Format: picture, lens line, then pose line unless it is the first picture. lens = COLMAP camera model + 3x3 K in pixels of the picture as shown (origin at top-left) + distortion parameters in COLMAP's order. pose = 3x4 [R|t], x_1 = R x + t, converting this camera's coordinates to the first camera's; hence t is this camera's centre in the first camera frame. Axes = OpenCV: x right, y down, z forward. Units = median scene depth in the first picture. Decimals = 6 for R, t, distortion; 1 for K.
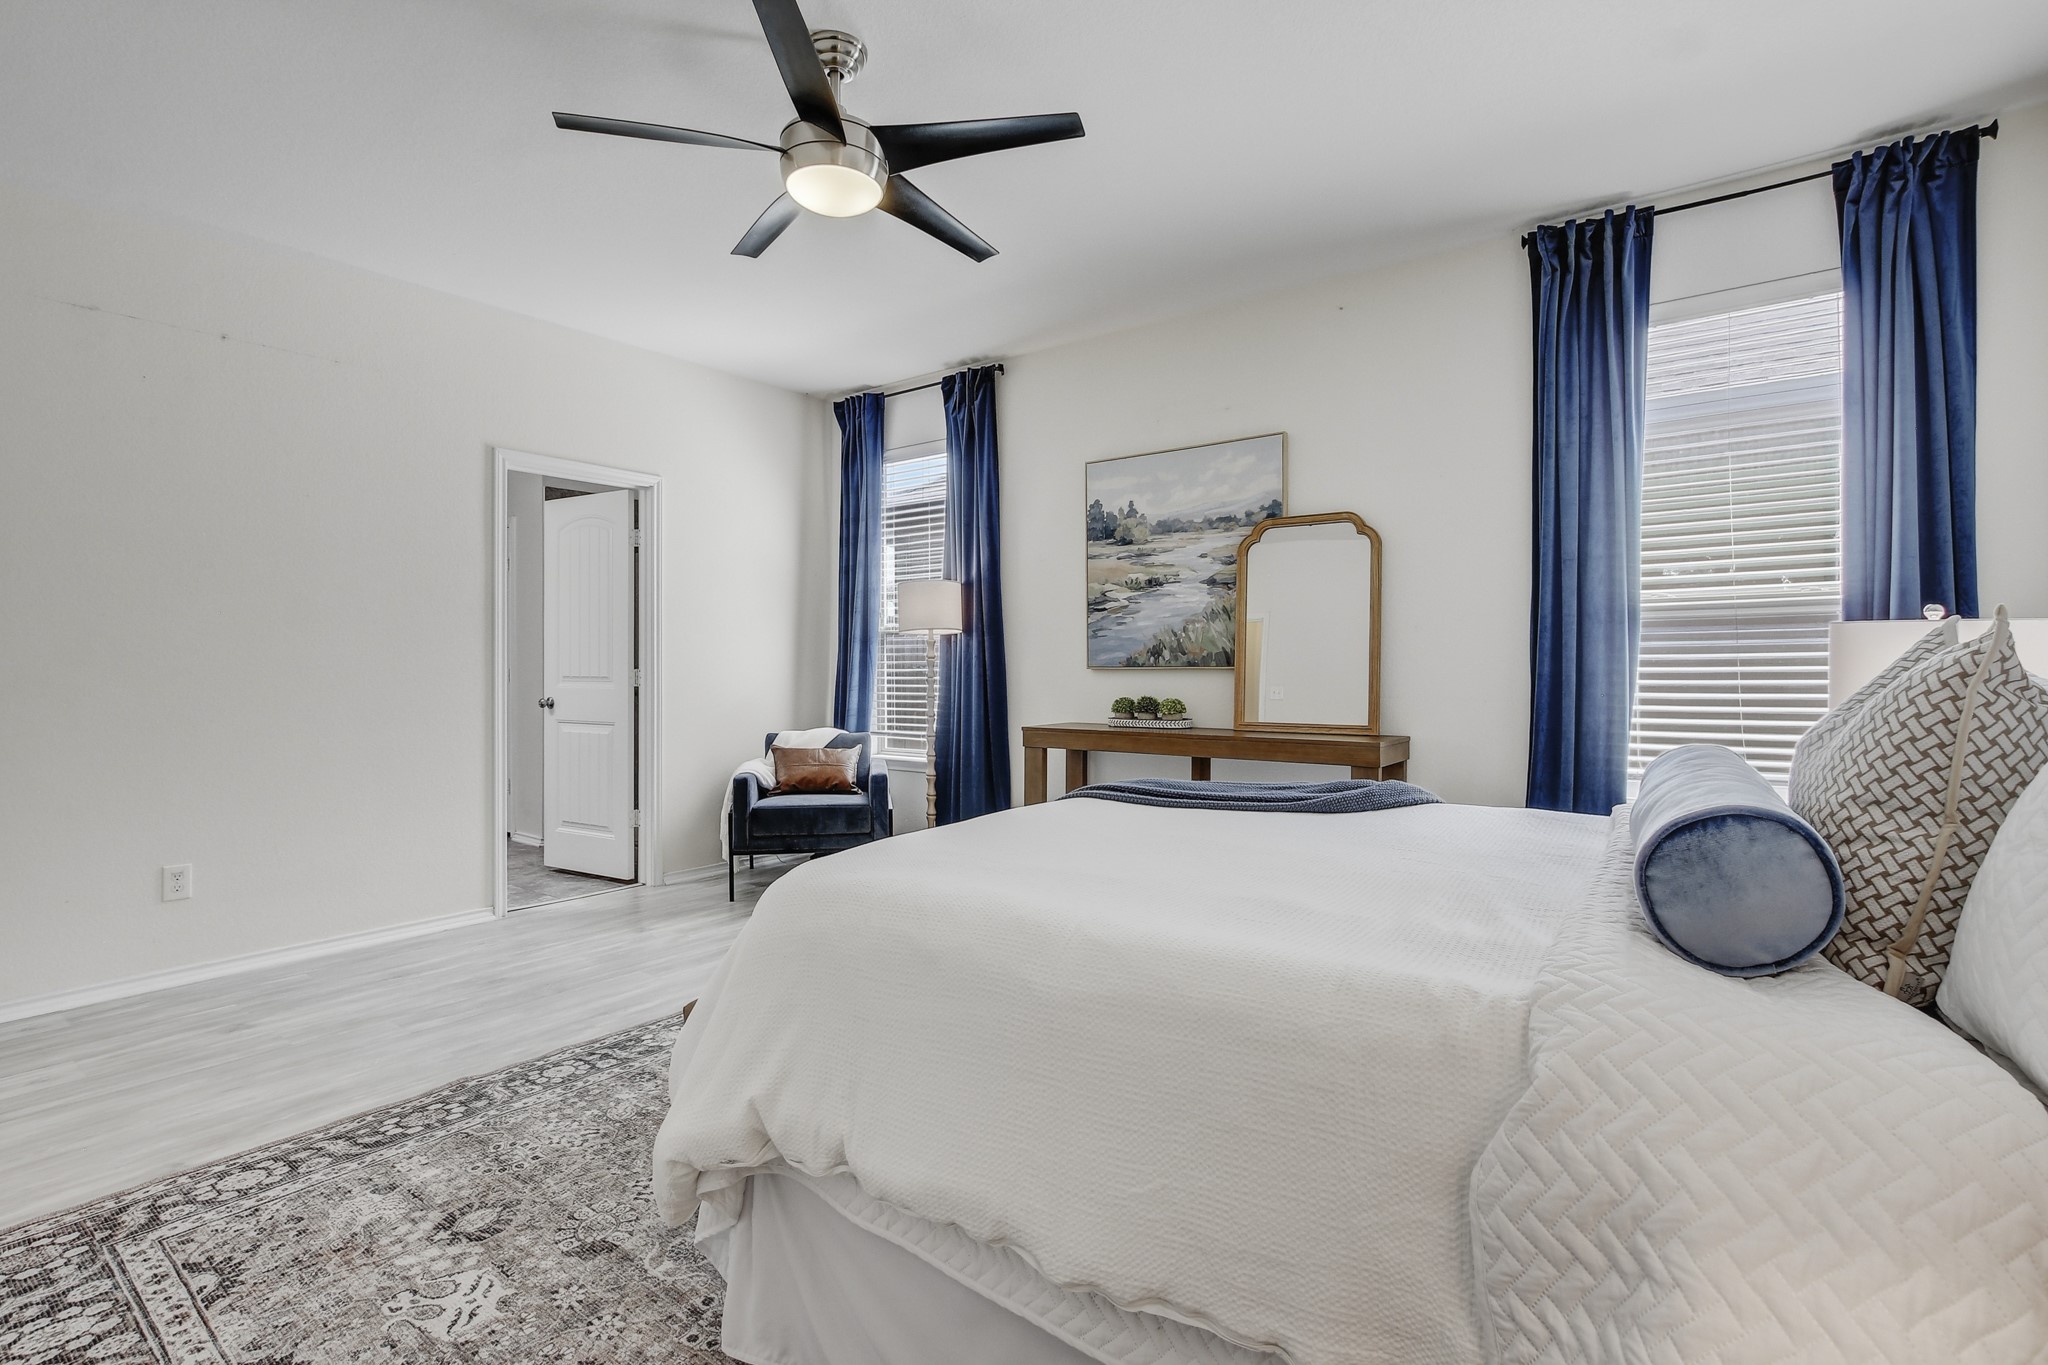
lens RADIAL K [[941.9, 0, 1013.2], [0, 941.9, 677.3], [0, 0, 1]] dist [-0.003321, 0.002327]
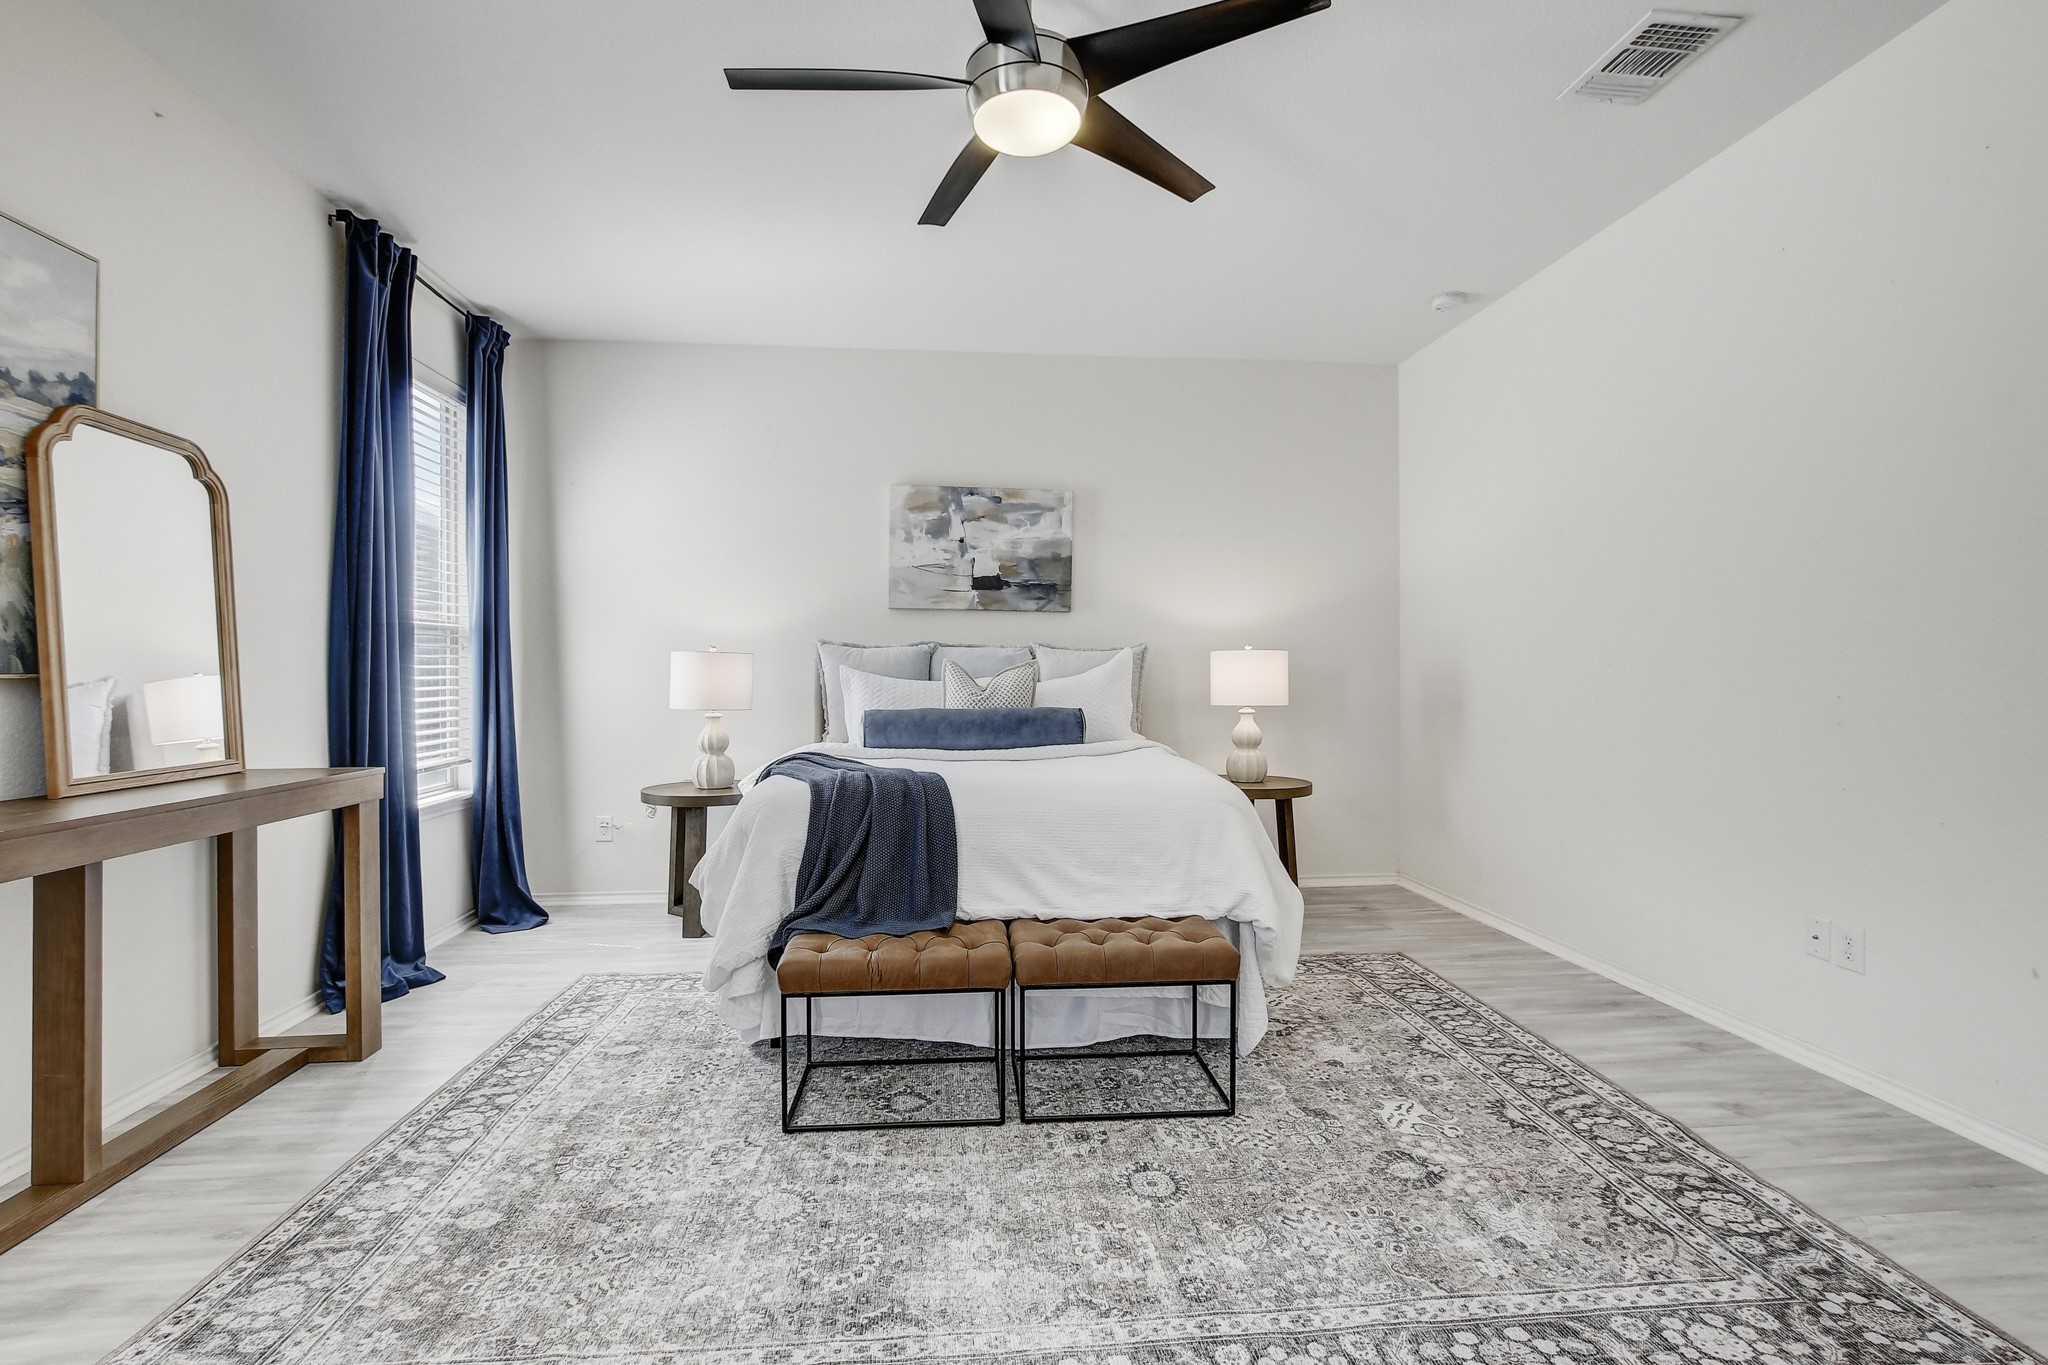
lens RADIAL K [[941.9, 0, 1011.8], [0, 941.9, 679.1], [0, 0, 1]] dist [-0.003321, 0.002327]
pose [[-0.669798, 0.001067, 0.742543, -1.033344], [0.010017, 0.999921, 0.007599, -0.013092], [-0.742476, 0.012528, -0.669756, 1.987047]]
